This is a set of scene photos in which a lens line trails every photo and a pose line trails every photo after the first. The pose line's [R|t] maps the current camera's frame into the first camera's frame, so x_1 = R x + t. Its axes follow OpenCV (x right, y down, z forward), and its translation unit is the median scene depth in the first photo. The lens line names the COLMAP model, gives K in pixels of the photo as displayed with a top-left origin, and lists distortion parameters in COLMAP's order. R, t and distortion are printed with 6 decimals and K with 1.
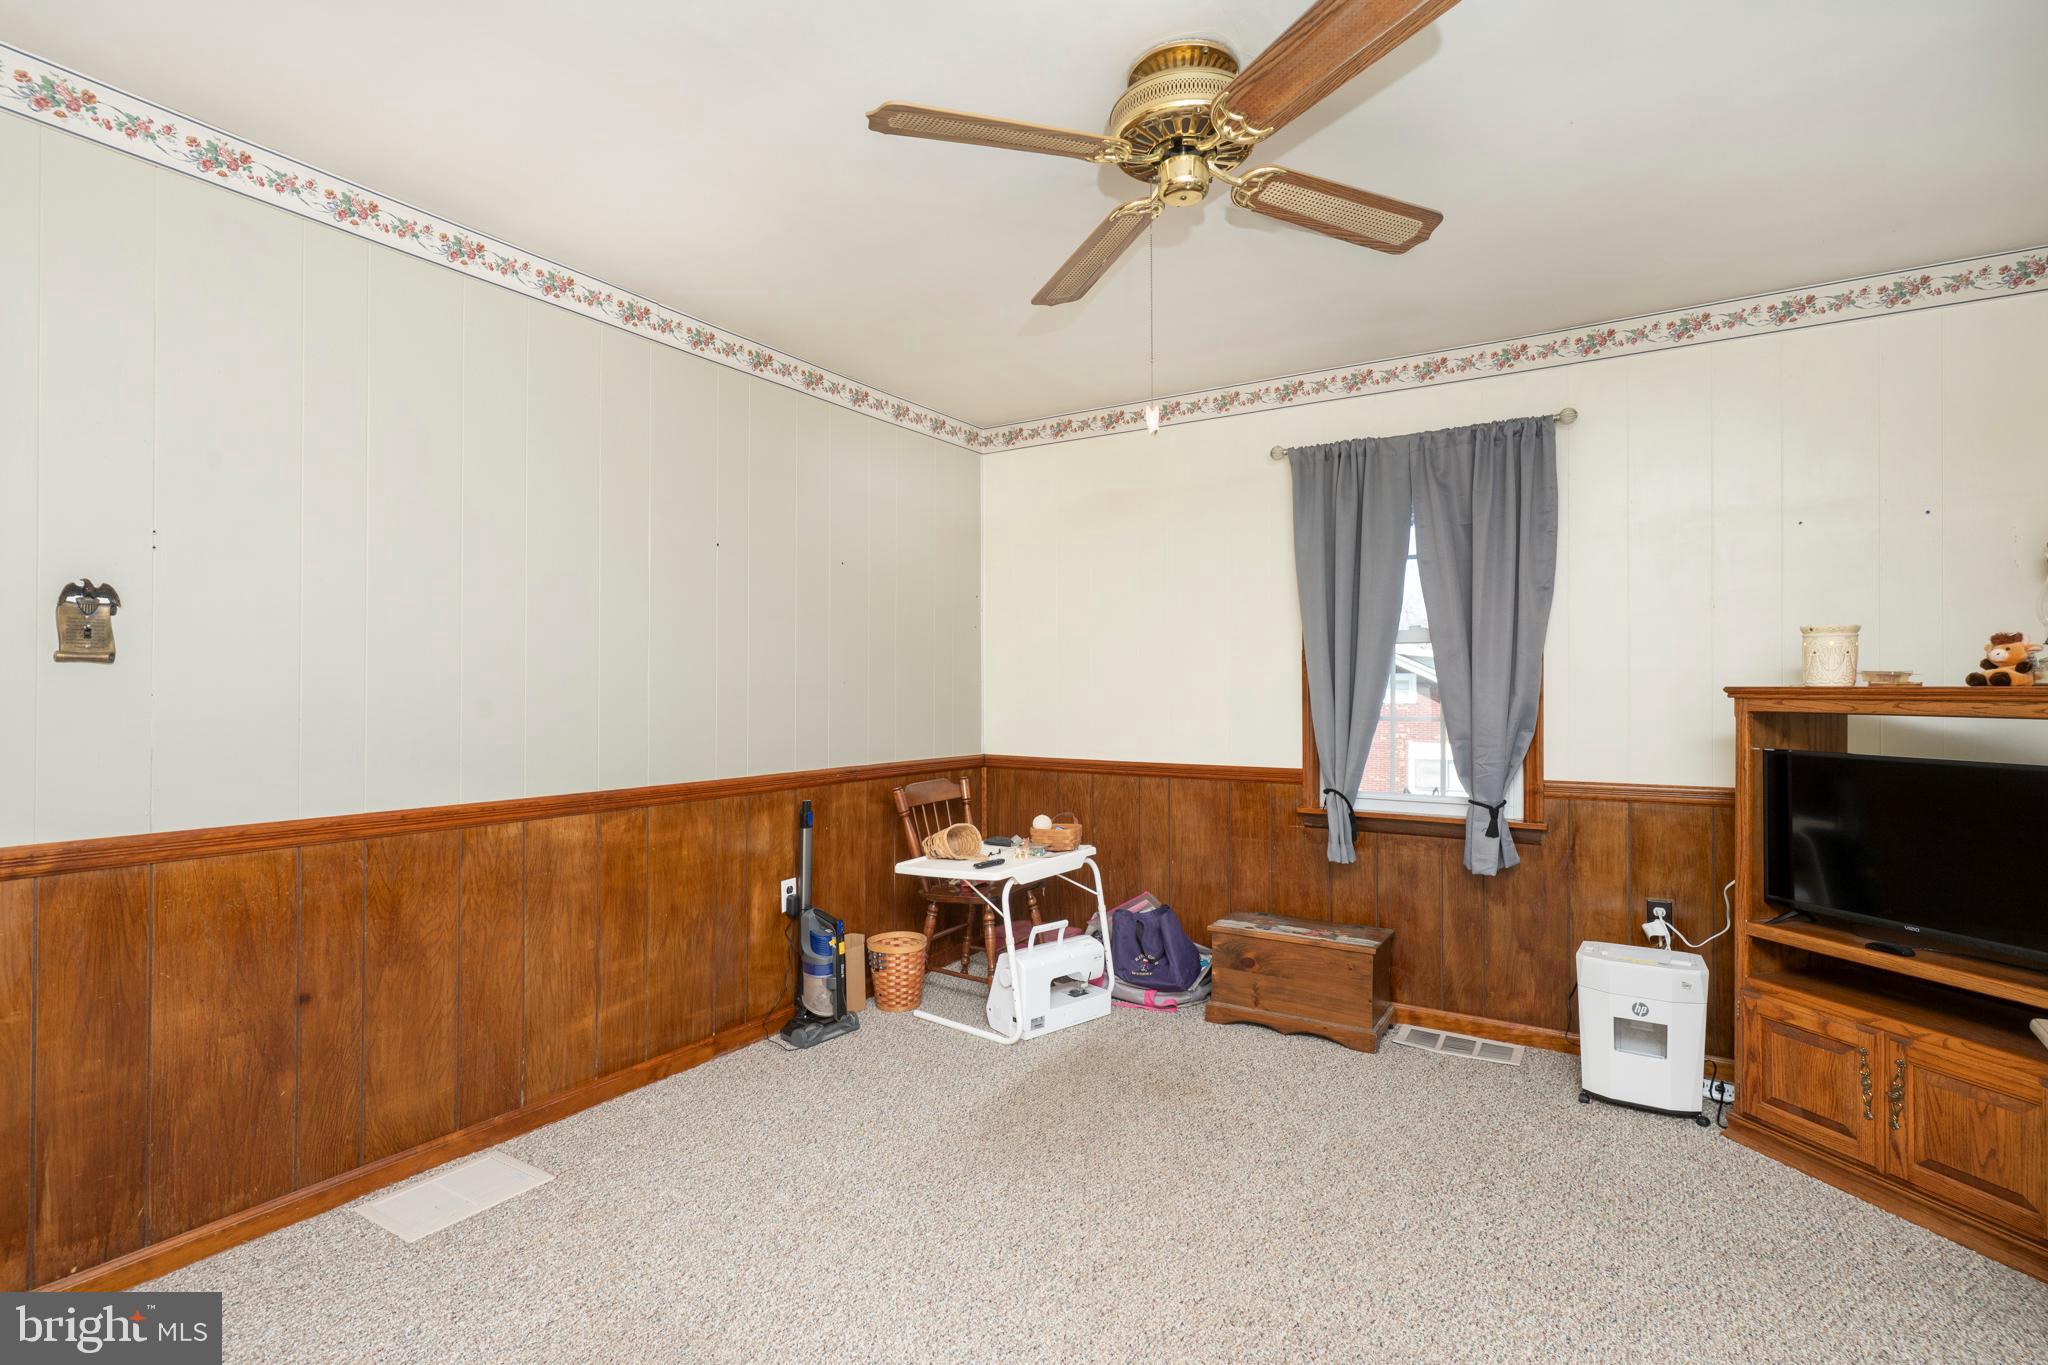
lens RADIAL K [[973.2, 0, 1031.2], [0, 973.2, 694.8], [0, 0, 1]] dist [-0.005606, 0.004240]
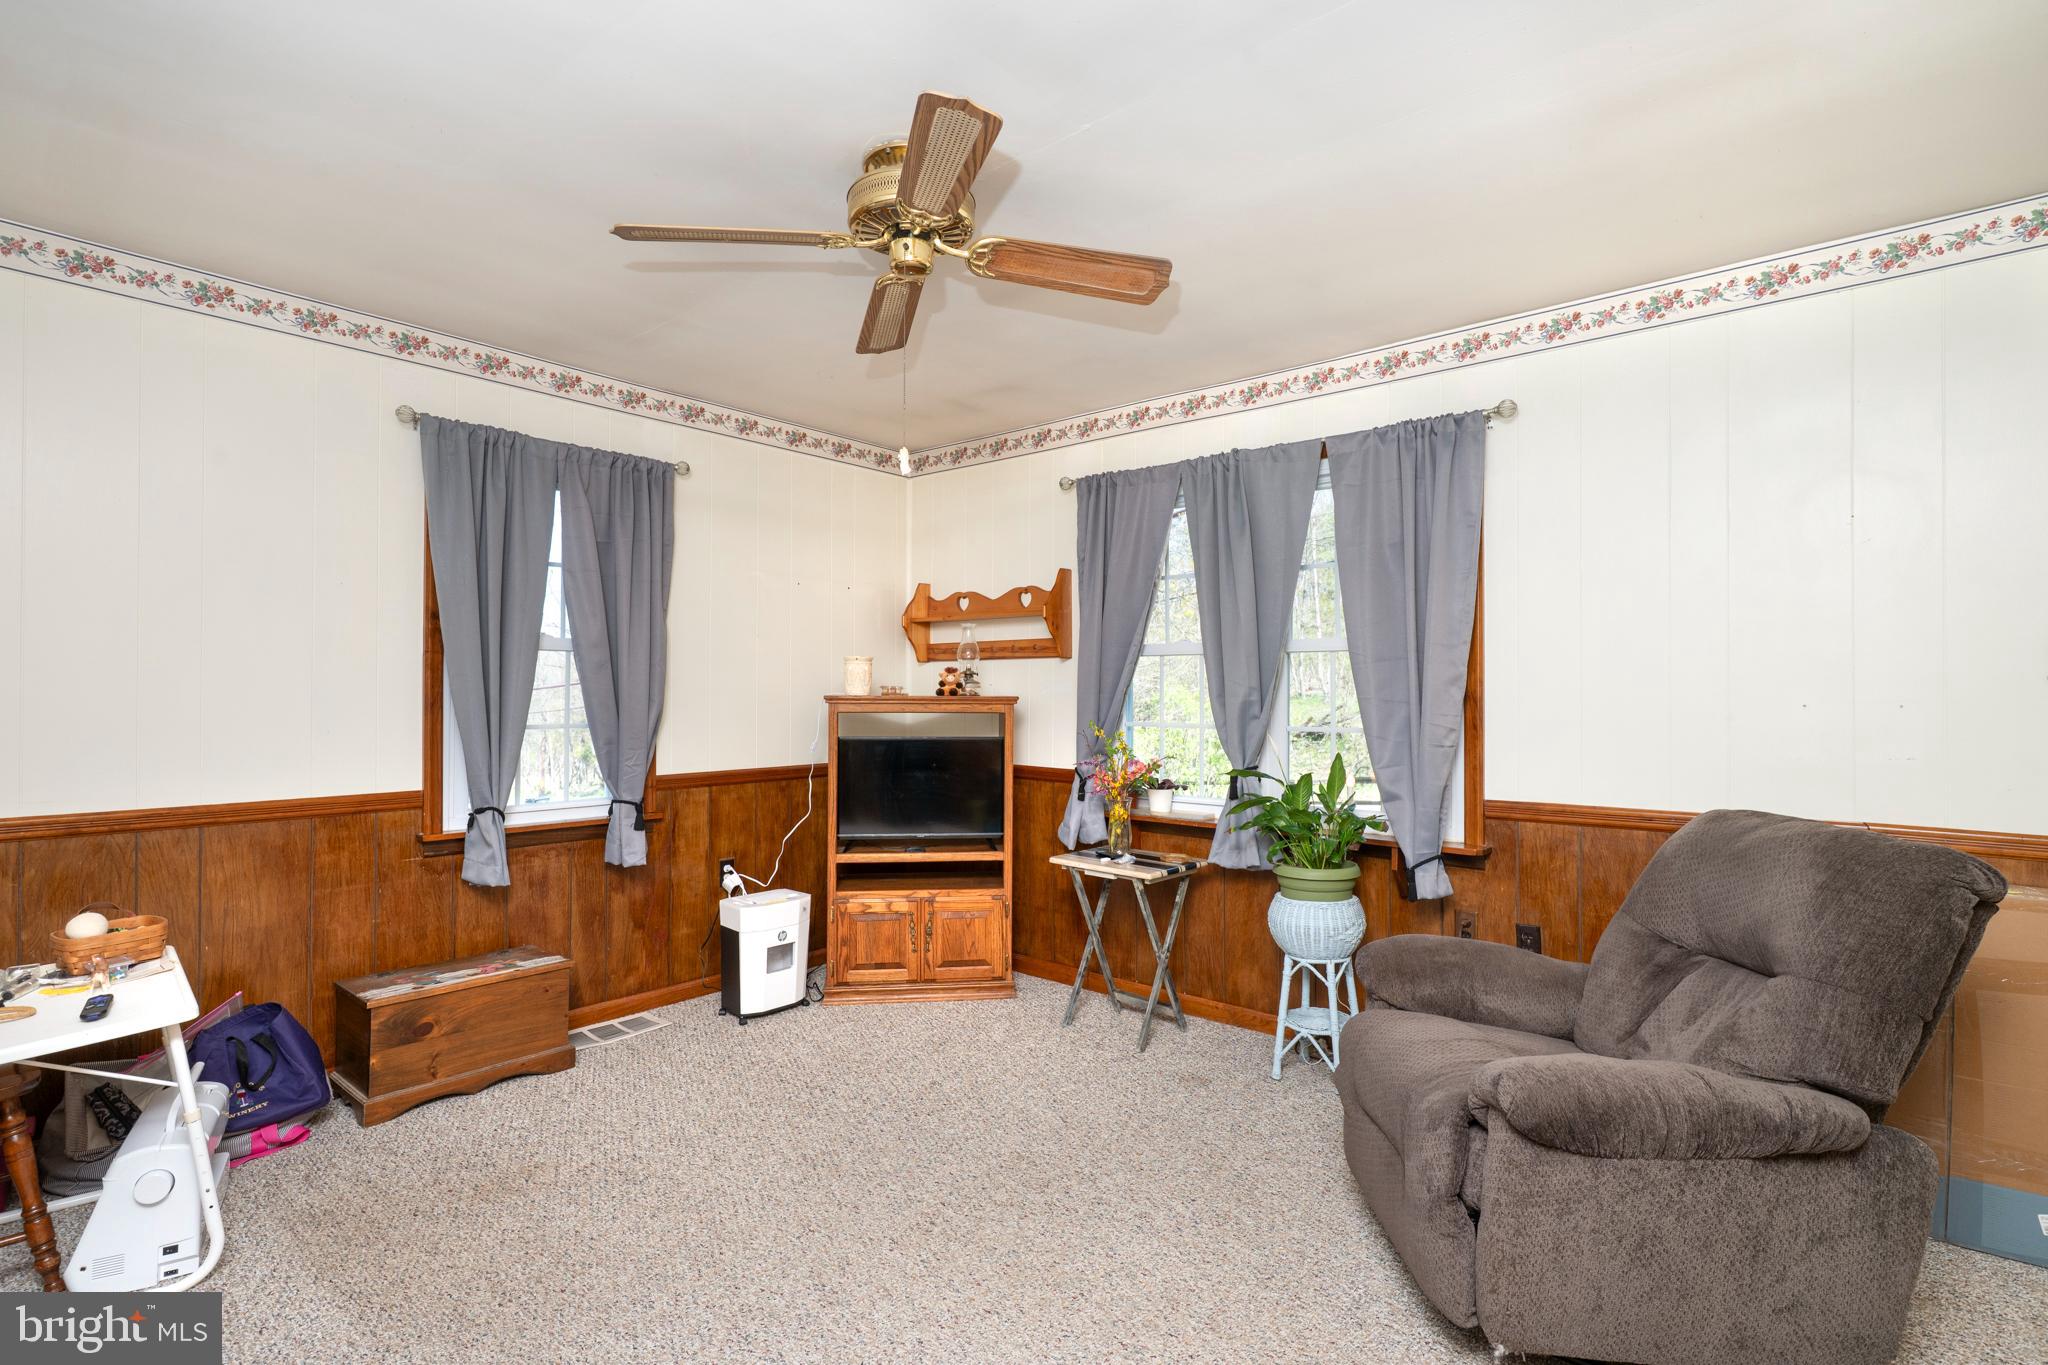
lens RADIAL K [[973.2, 0, 1033.6], [0, 973.2, 678.4], [0, 0, 1]] dist [-0.005606, 0.004240]
pose [[0.138971, 0.010850, 0.990237, -0.547951], [-0.001836, 0.999941, -0.010699, -0.015582], [-0.990295, -0.000331, 0.138983, 0.388825]]
